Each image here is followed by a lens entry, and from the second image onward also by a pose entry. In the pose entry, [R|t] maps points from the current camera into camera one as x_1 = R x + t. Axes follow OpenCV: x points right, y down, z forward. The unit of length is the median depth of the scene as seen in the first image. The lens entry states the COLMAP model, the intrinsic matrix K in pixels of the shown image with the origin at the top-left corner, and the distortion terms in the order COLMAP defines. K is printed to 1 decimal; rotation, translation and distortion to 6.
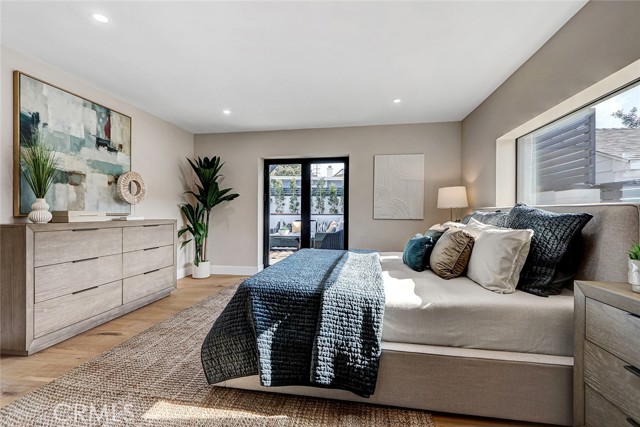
lens RADIAL K [[301.1, 0, 320.0], [0, 301.1, 213.5], [0, 0, 1]] dist [-0.000092, -0.000075]
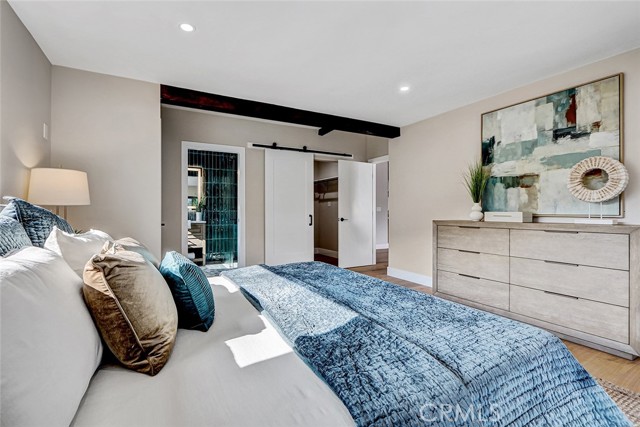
lens RADIAL K [[291.6, 0, 311.2], [0, 291.6, 211.8], [0, 0, 1]] dist [-0.000041, -0.000201]
pose [[-0.789099, 0.001690, -0.614264, 0.399700], [0.002359, 0.999997, -0.000280, -0.009547], [0.614261, -0.001670, -0.789101, 1.326892]]
